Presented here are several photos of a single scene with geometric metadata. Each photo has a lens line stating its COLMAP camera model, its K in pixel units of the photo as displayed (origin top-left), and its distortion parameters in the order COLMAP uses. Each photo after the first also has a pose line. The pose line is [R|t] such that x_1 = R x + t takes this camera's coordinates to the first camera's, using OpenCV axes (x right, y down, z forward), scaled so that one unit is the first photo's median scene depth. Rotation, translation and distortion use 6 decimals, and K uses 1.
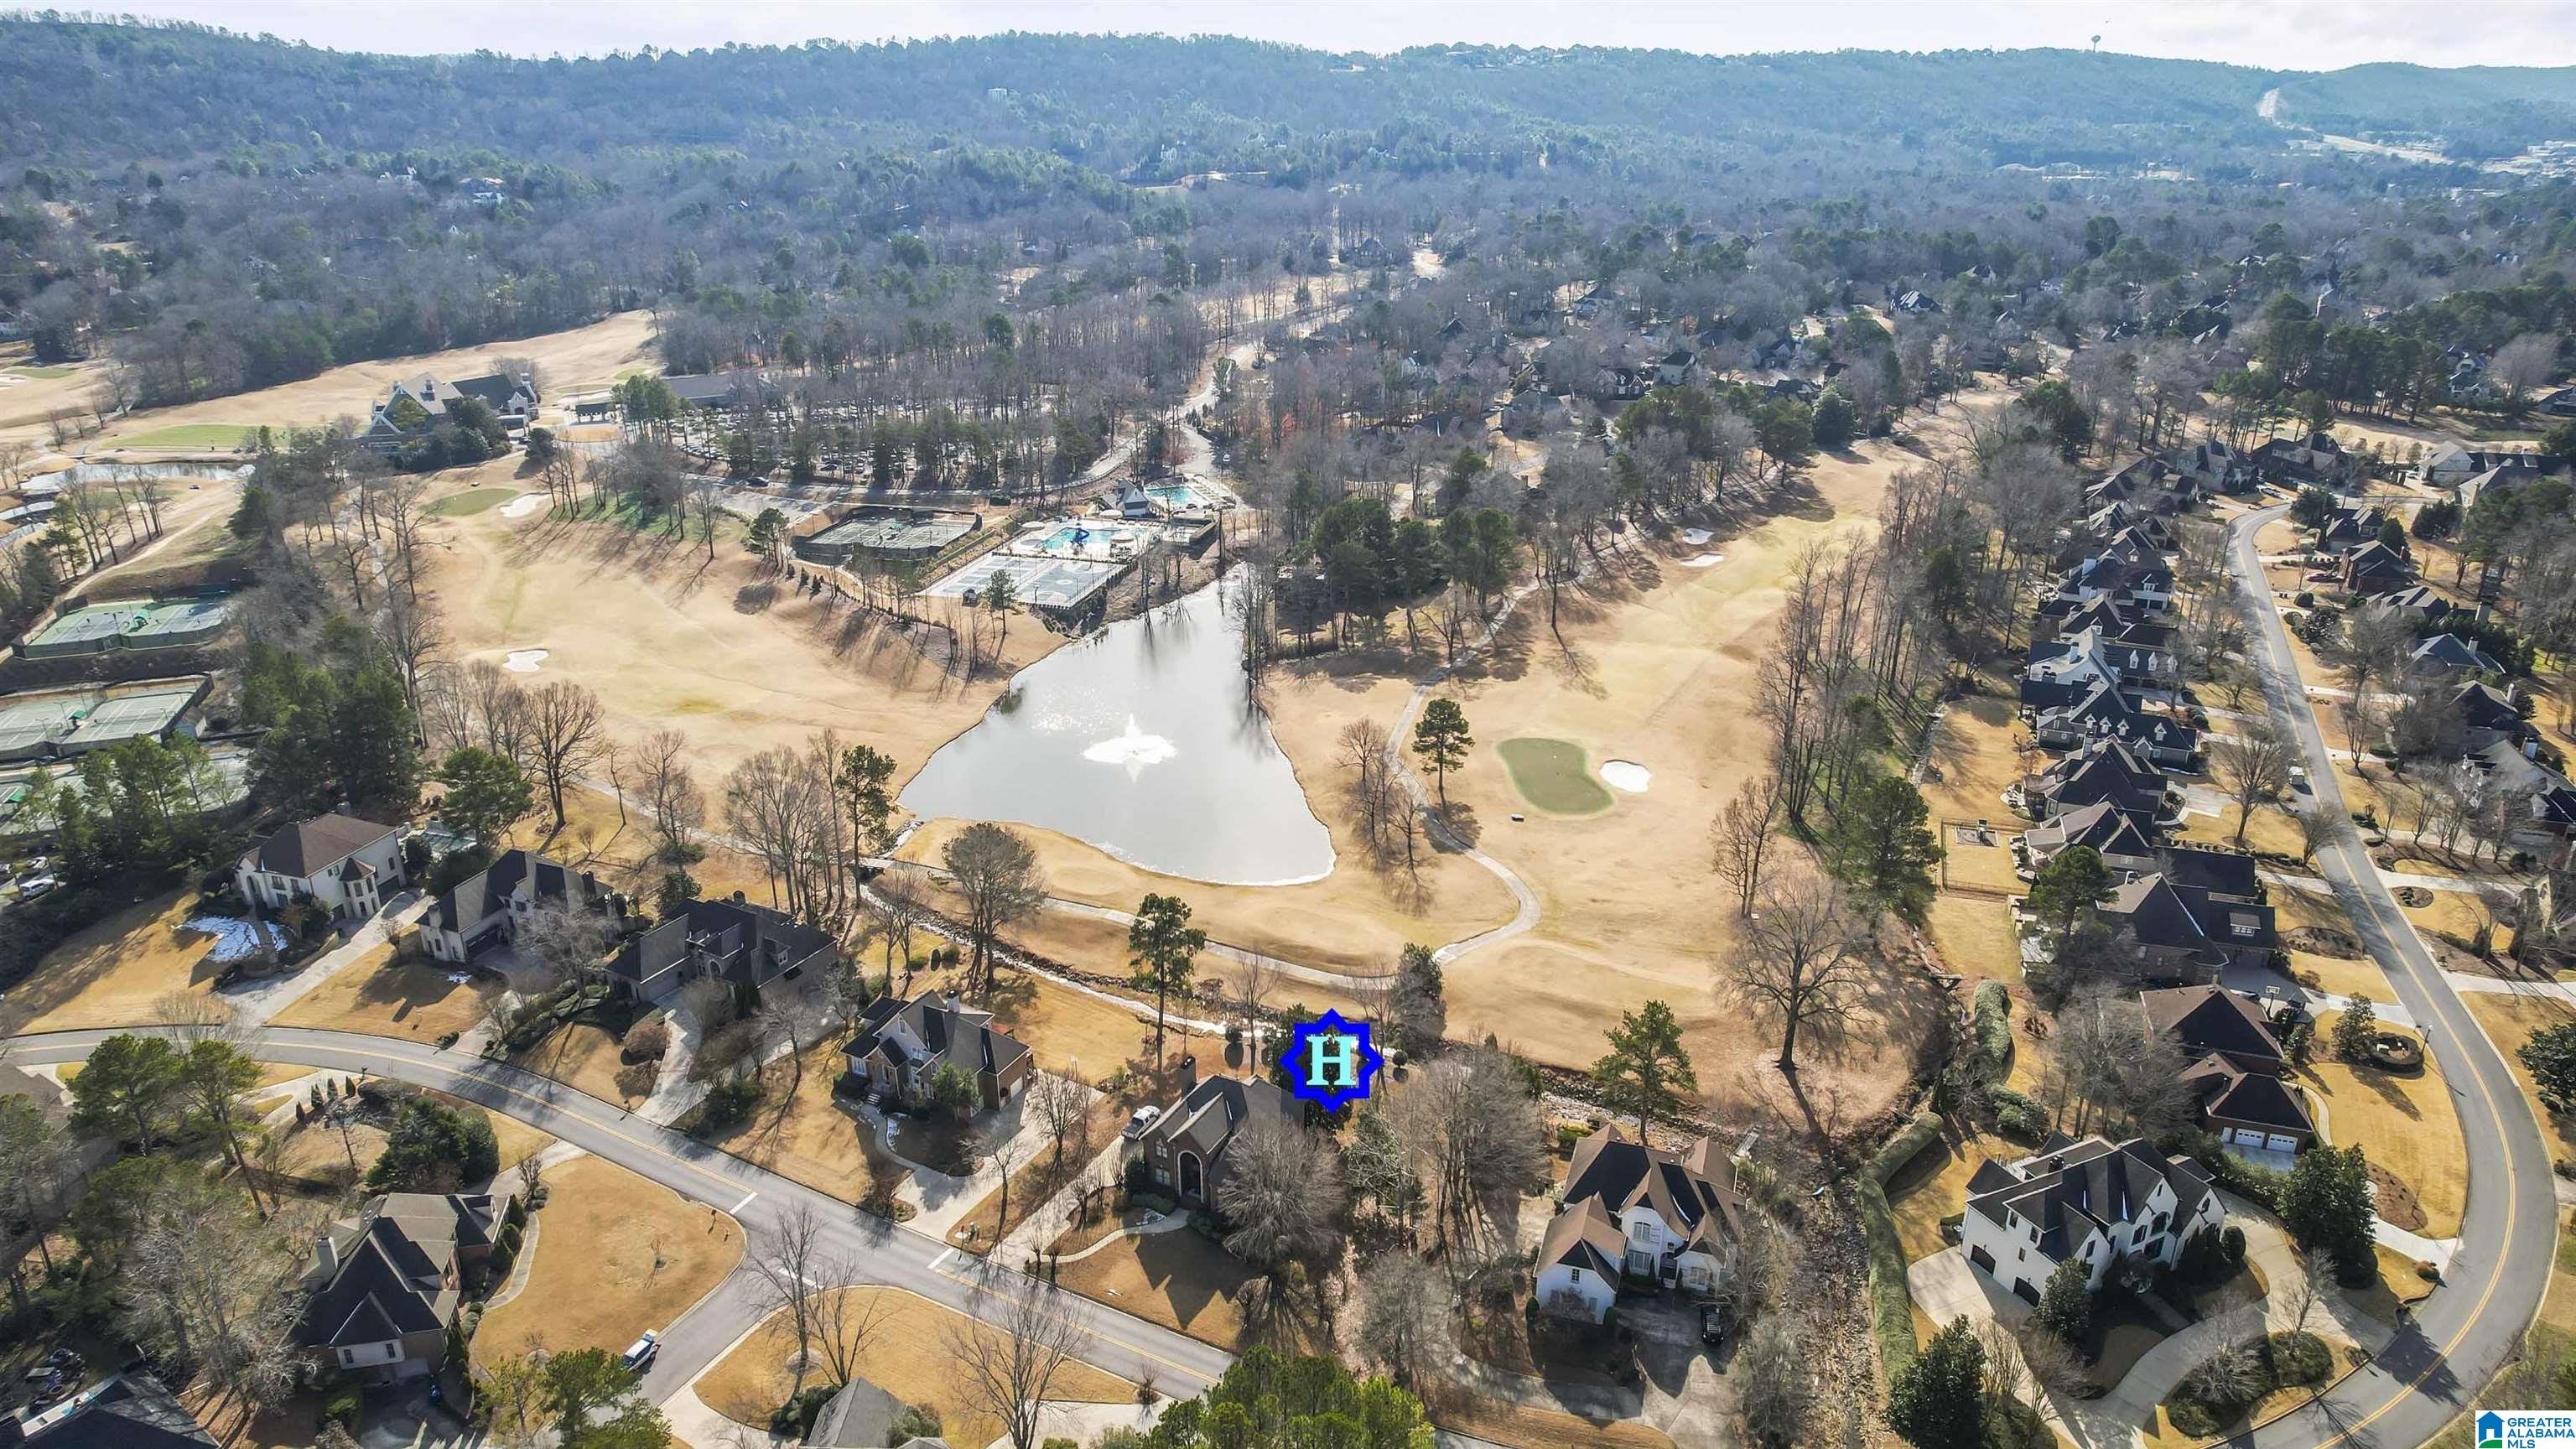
lens RADIAL K [[1635.2, 0, 1288.8], [0, 1635.2, 772.0], [0, 0, 1]] dist [-0.068226, 0.056384]
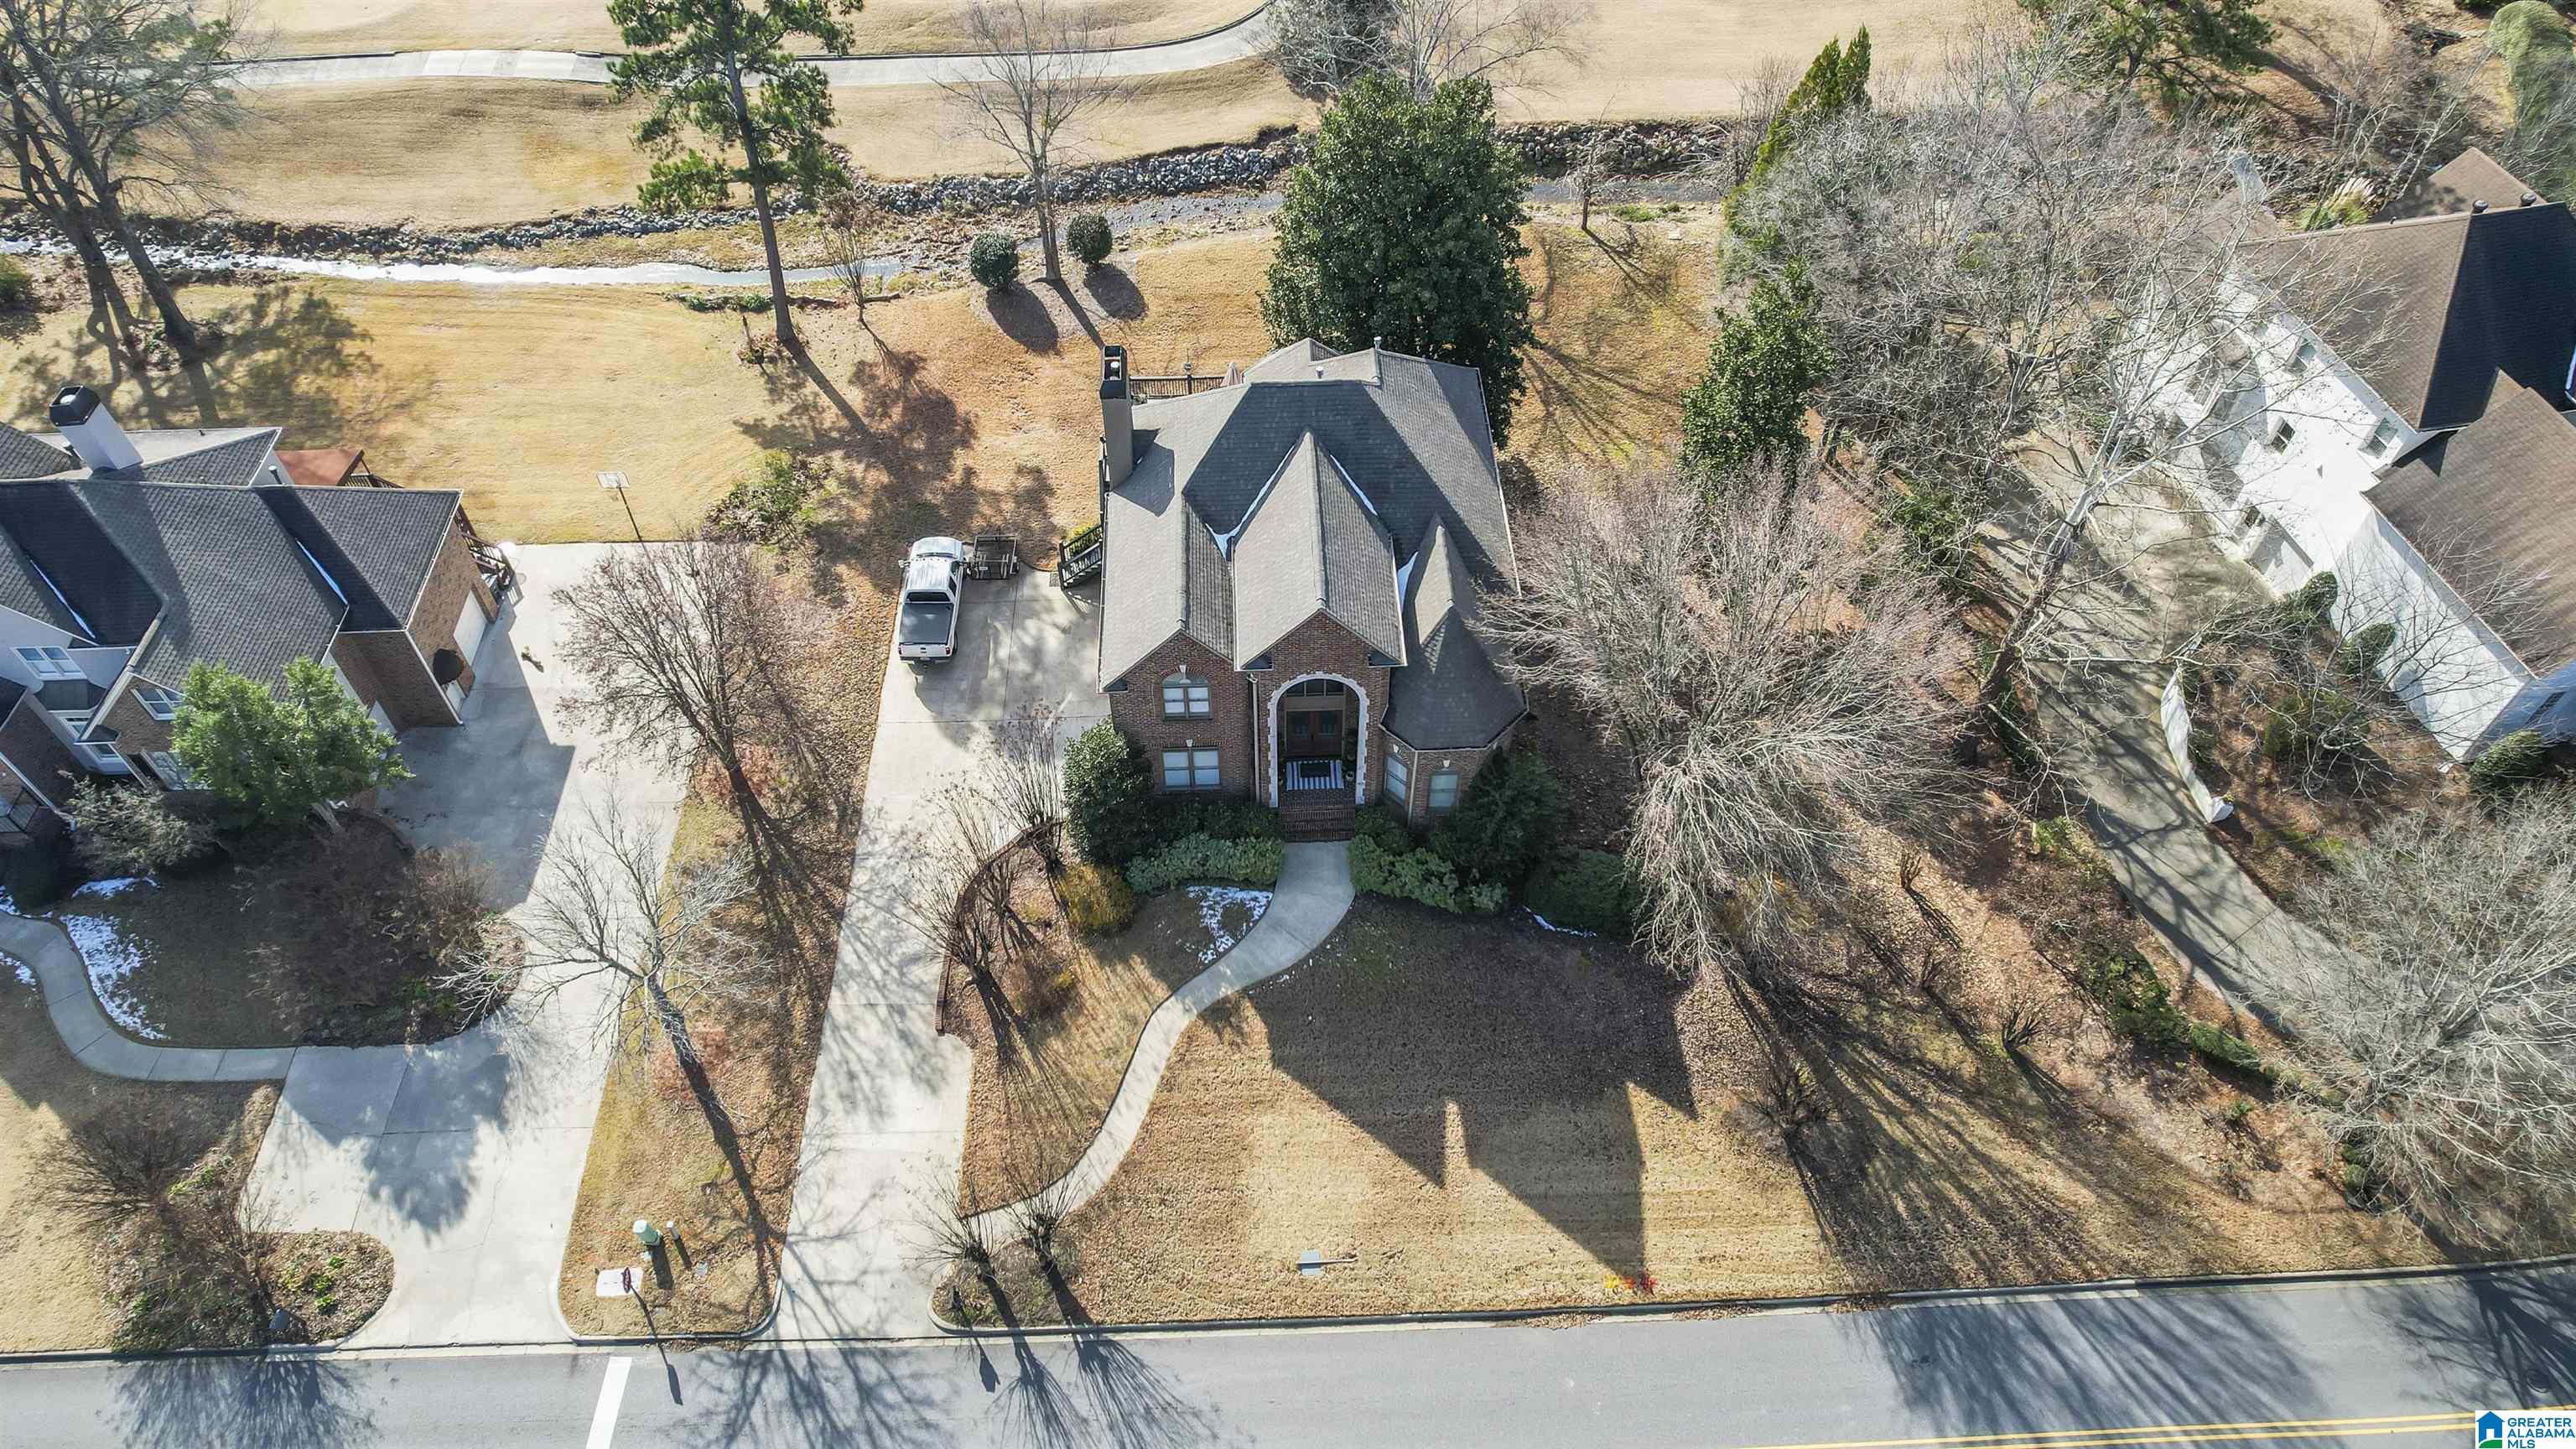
lens RADIAL K [[1653.4, 0, 1288.0], [0, 1653.4, 724.5], [0, 0, 1]] dist [-0.076823, 0.074616]
pose [[0.868453, -0.373931, 0.325524, -0.099226], [0.189343, 0.856990, 0.479289, 0.064540], [-0.458191, -0.354604, 0.815056, 0.476399]]
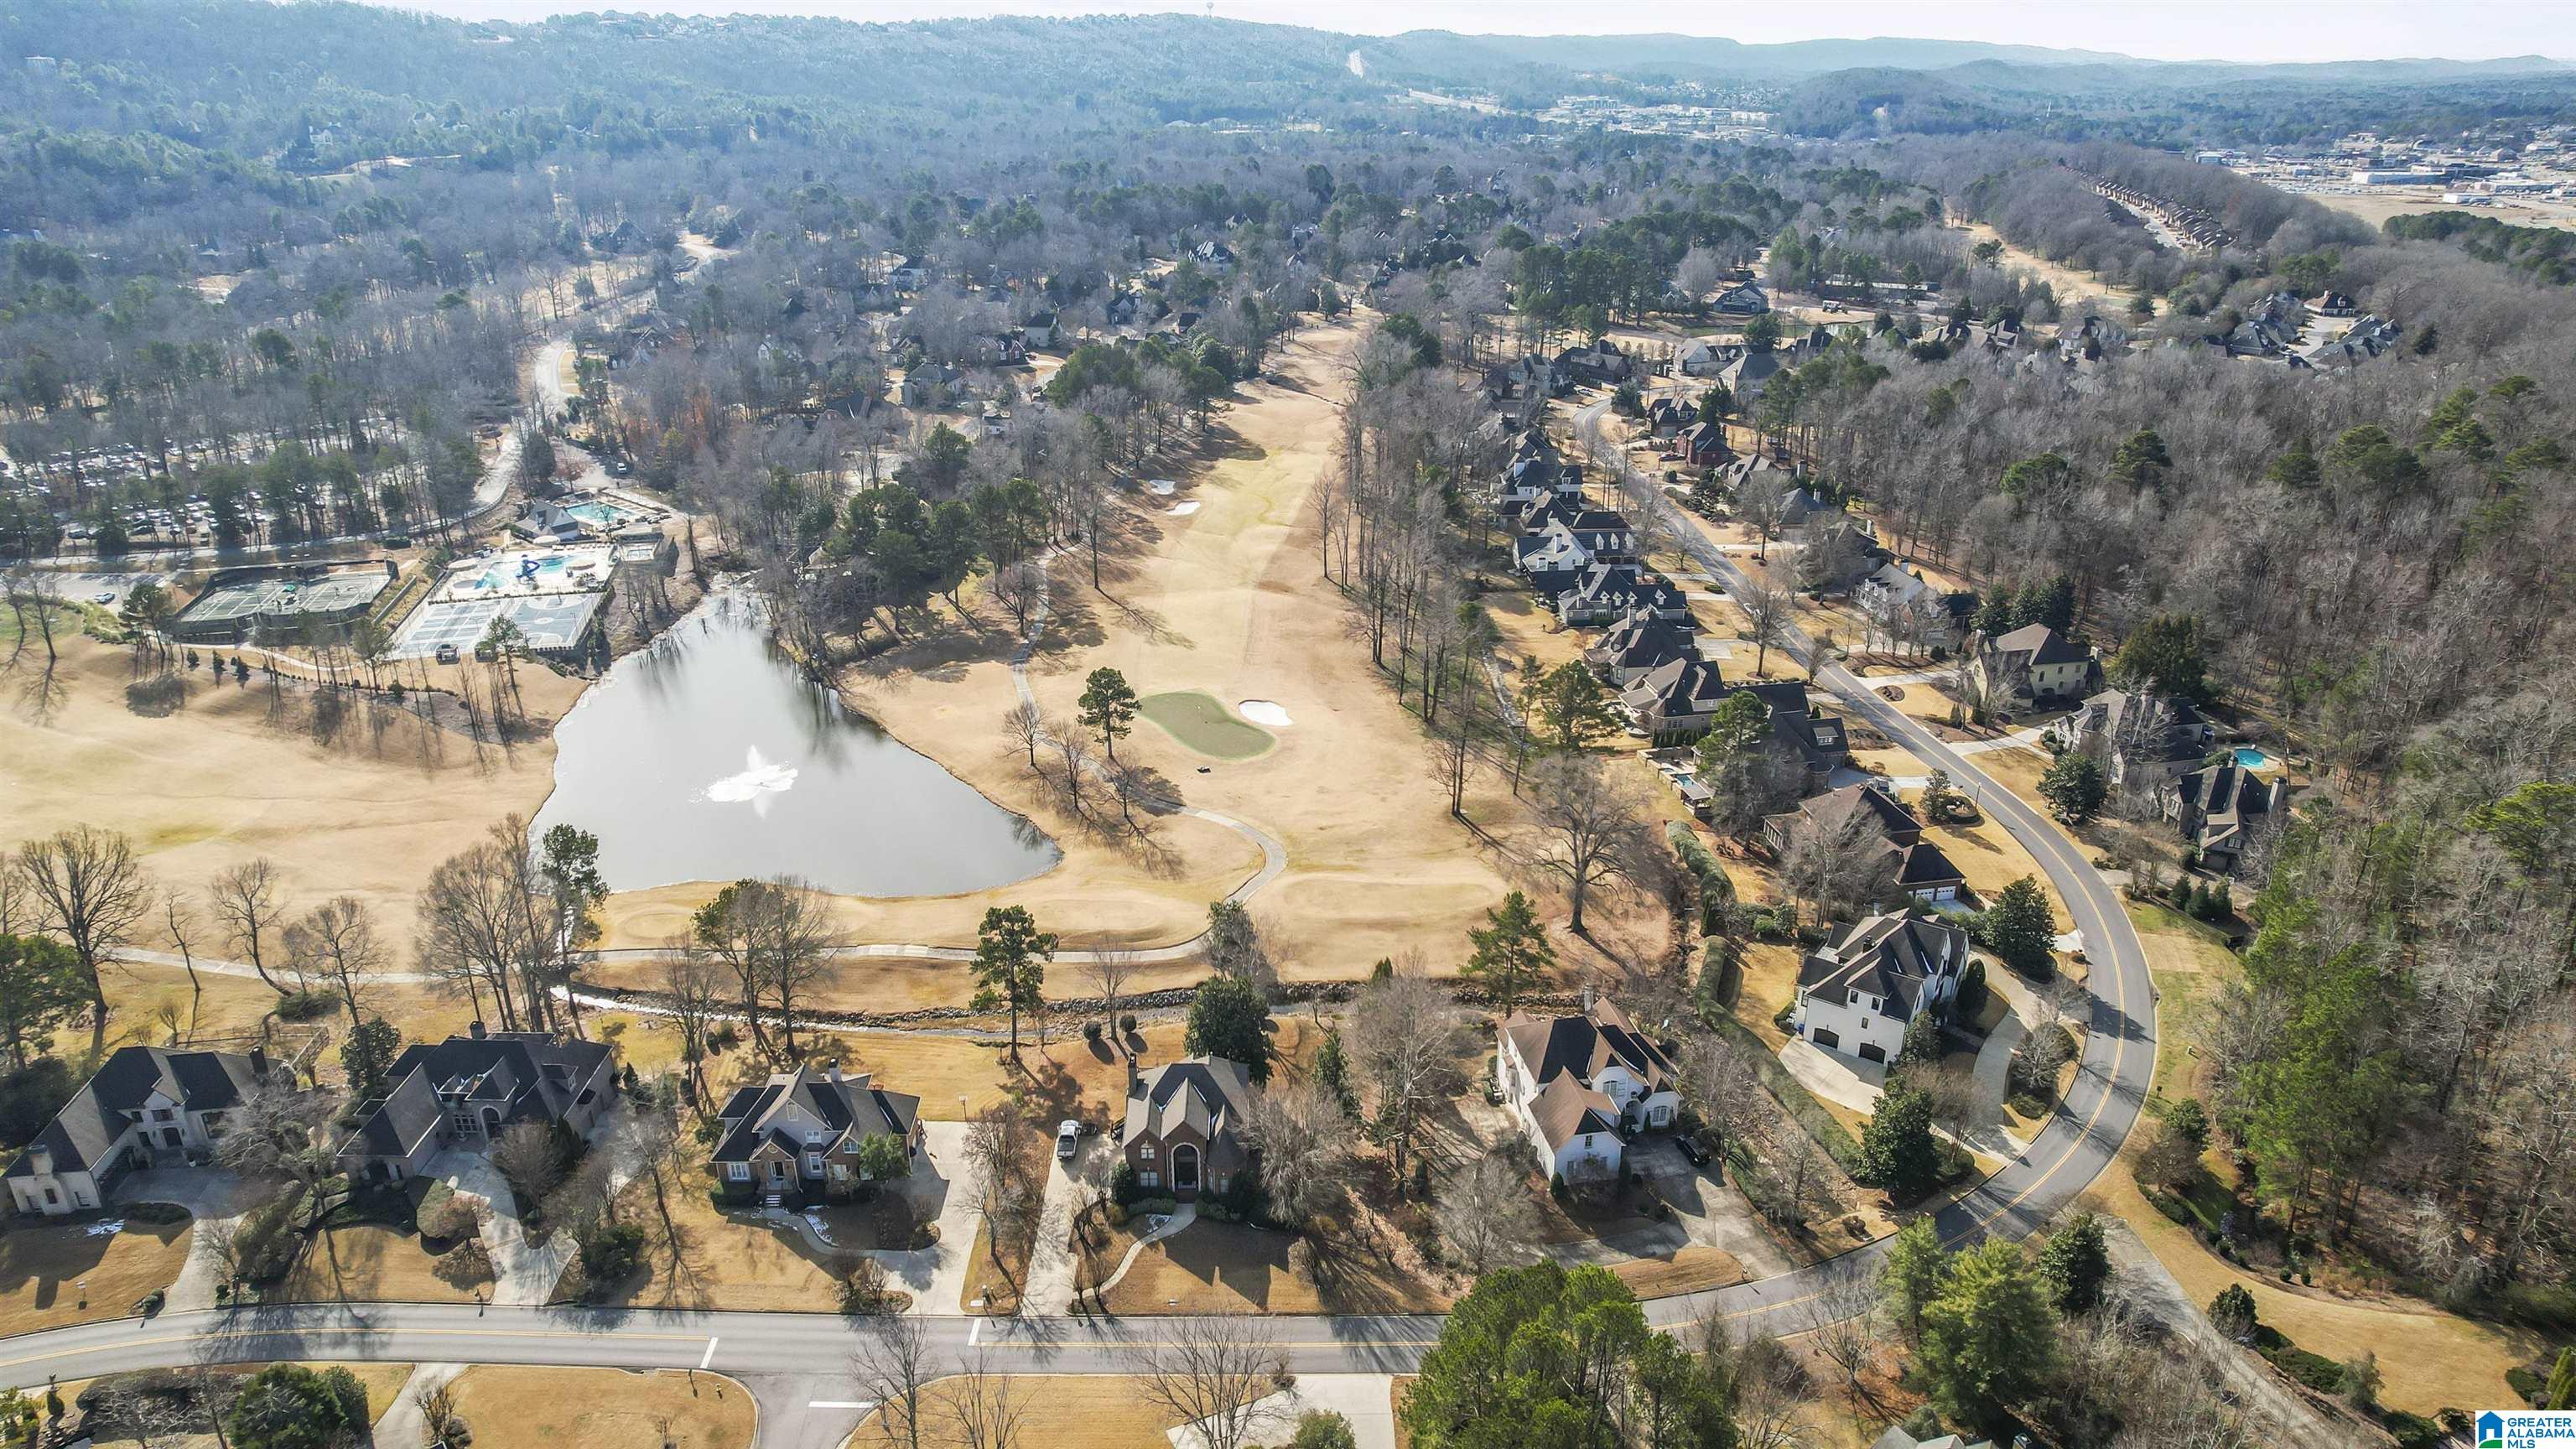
lens RADIAL K [[1653.4, 0, 1288.0], [0, 1653.4, 724.5], [0, 0, 1]] dist [-0.076823, 0.074616]
pose [[0.881021, -0.177382, 0.438564, -0.244589], [0.182400, 0.982734, 0.031058, -0.020861], [-0.436501, 0.052631, 0.898163, 0.044465]]
